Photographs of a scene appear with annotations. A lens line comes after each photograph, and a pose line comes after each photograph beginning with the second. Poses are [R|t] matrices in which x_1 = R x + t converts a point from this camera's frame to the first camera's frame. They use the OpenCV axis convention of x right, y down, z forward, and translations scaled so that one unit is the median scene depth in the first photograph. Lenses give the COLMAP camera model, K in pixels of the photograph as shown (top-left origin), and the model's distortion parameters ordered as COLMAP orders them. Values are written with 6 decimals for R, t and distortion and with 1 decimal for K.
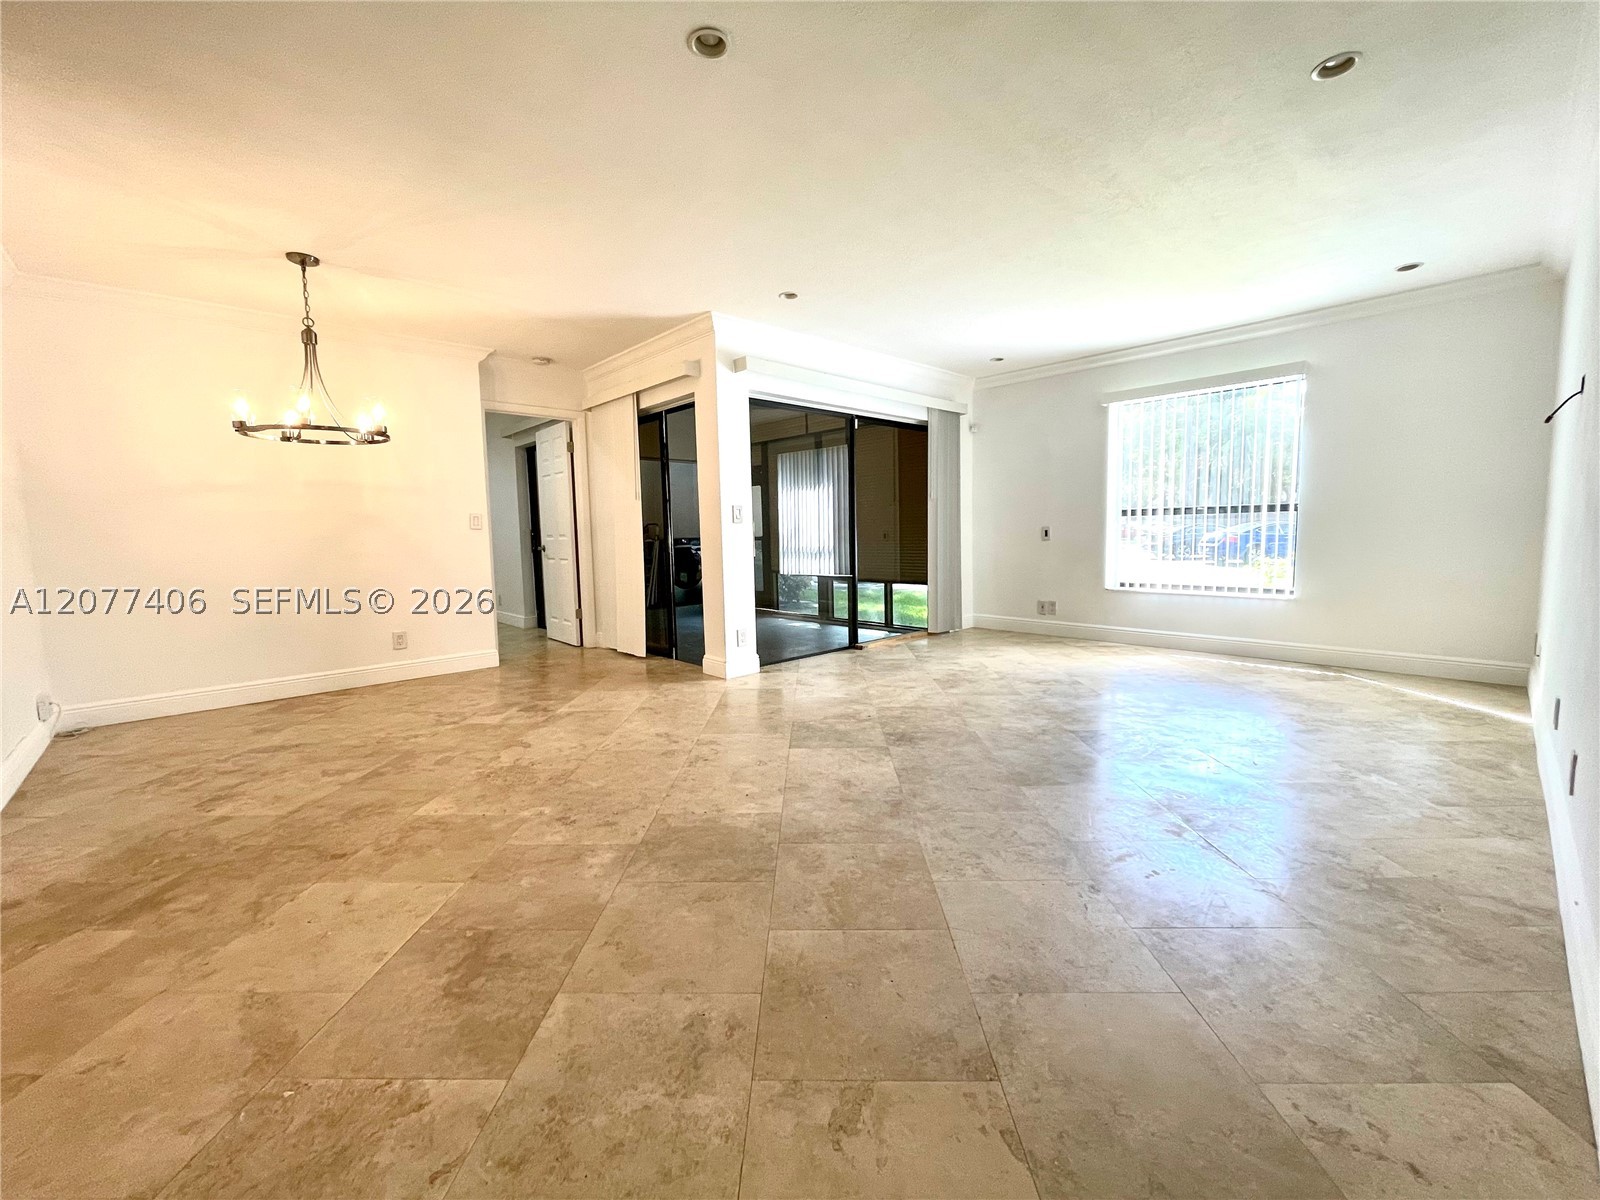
lens RADIAL K [[646.2, 0, 796.3], [0, 646.2, 597.8], [0, 0, 1]] dist [-0.003169, 0.001252]
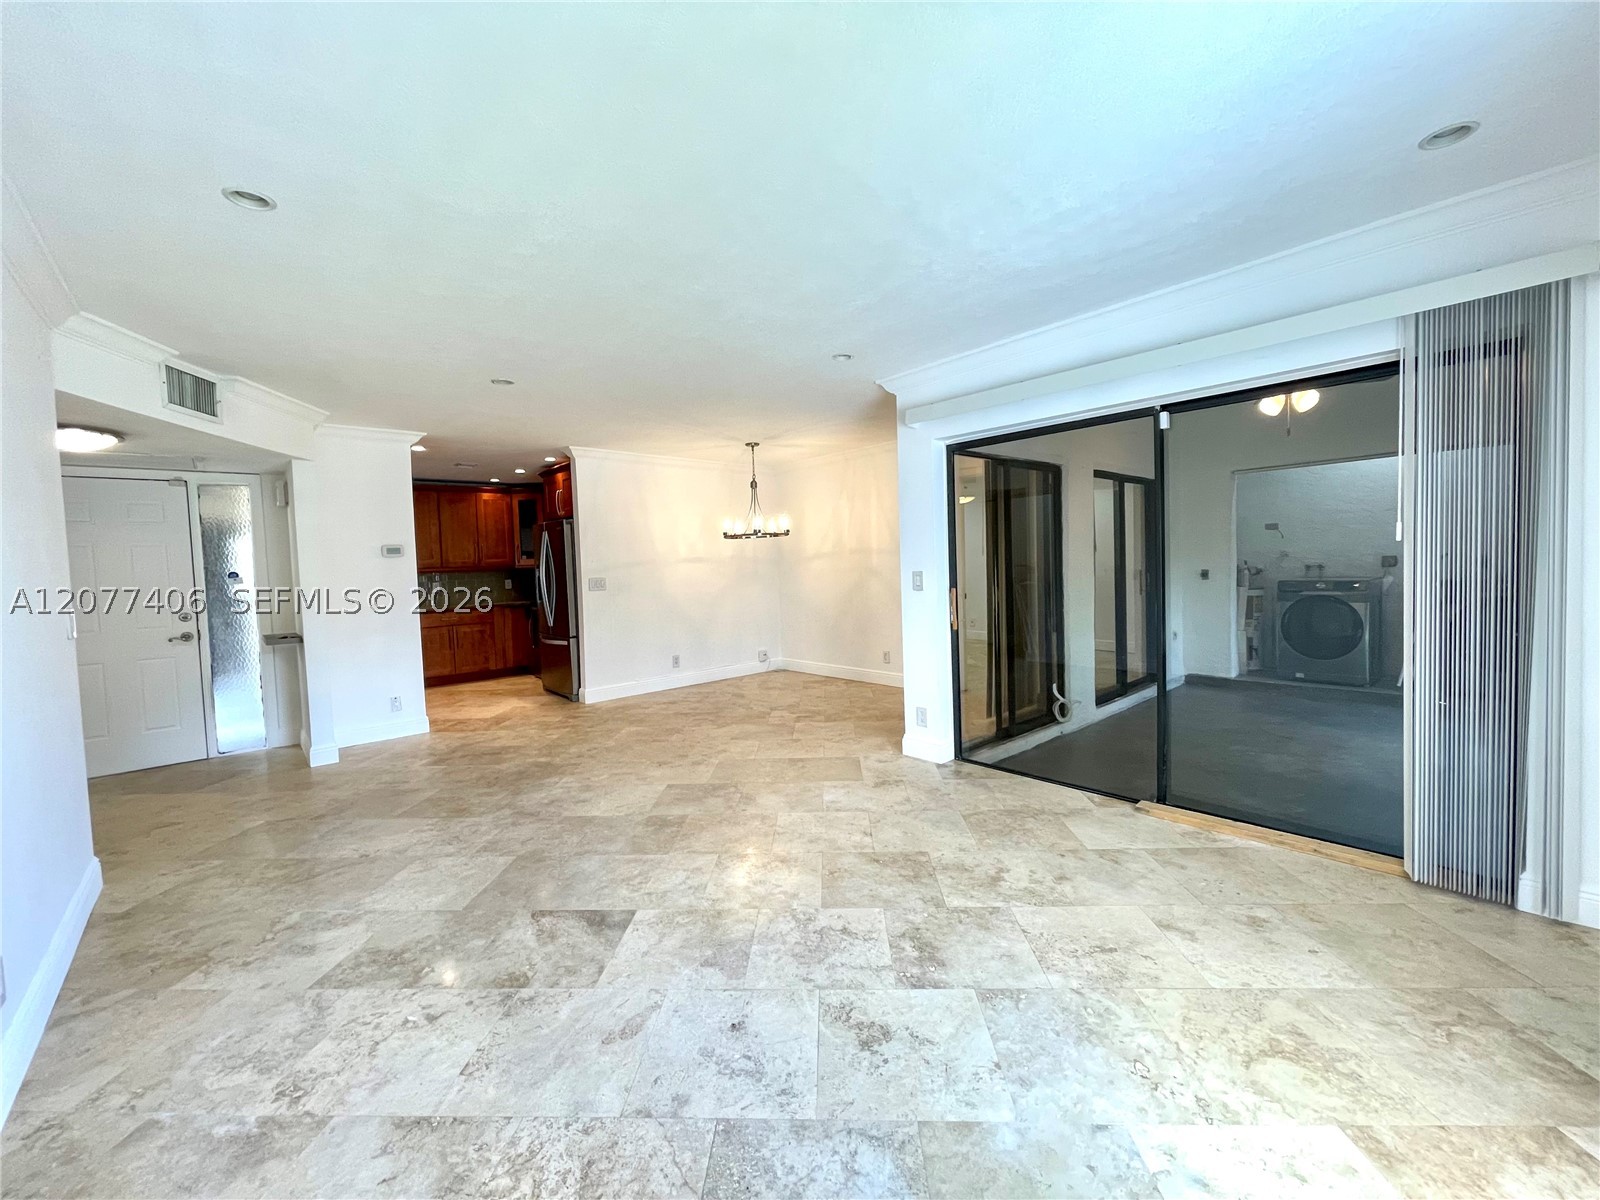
lens RADIAL K [[646.2, 0, 794.0], [0, 646.2, 593.8], [0, 0, 1]] dist [-0.003169, 0.001252]
pose [[-0.021315, 0.069860, -0.997329, 1.526250], [-0.067172, 0.995202, 0.071147, -0.305083], [0.997514, 0.068509, -0.016520, 1.559338]]
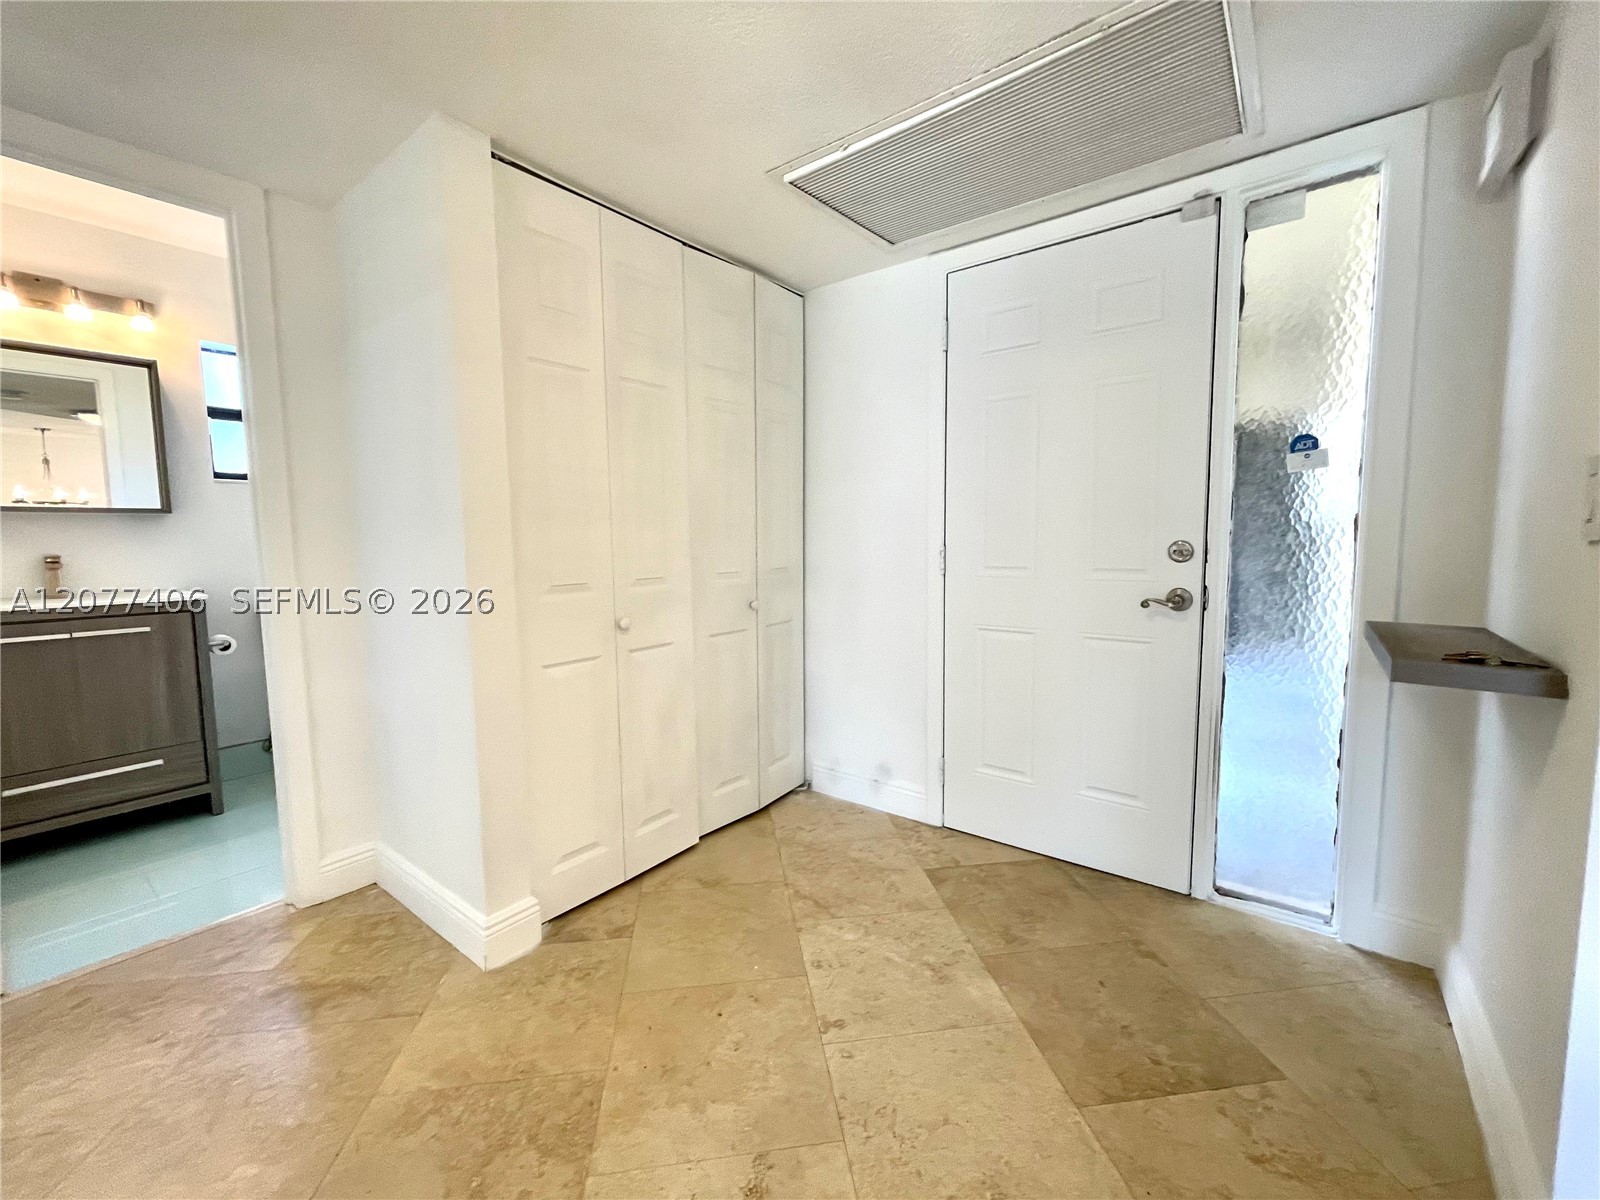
lens RADIAL K [[646.2, 0, 787.3], [0, 646.2, 597.6], [0, 0, 1]] dist [-0.003169, 0.001252]
pose [[-0.989517, 0.045065, -0.137205, 0.582196], [0.018266, 0.981491, 0.190633, -0.142147], [0.143256, 0.186128, -0.972026, 0.734141]]
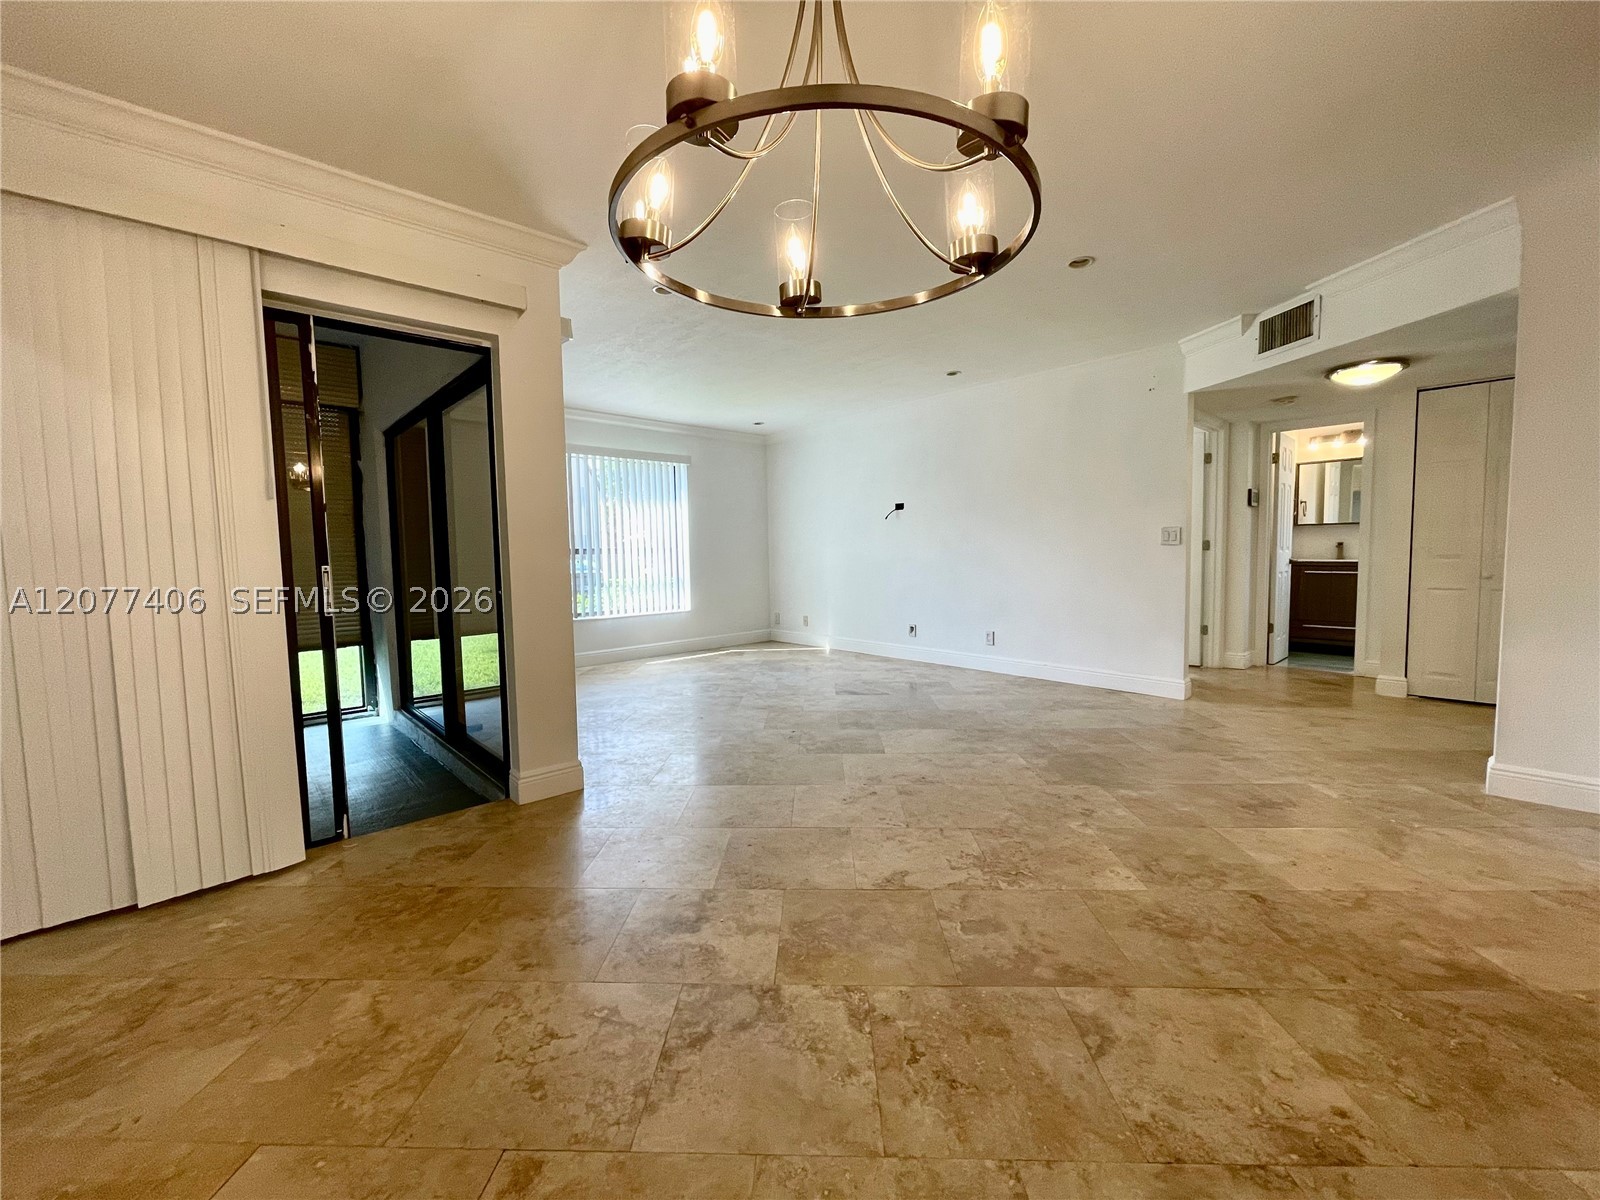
lens RADIAL K [[646.2, 0, 796.5], [0, 646.2, 592.3], [0, 0, 1]] dist [-0.003169, 0.001252]
pose [[0.008627, -0.045163, 0.998942, -1.418060], [0.118059, 0.992039, 0.043831, -0.142807], [-0.992969, 0.117556, 0.013890, 1.389398]]
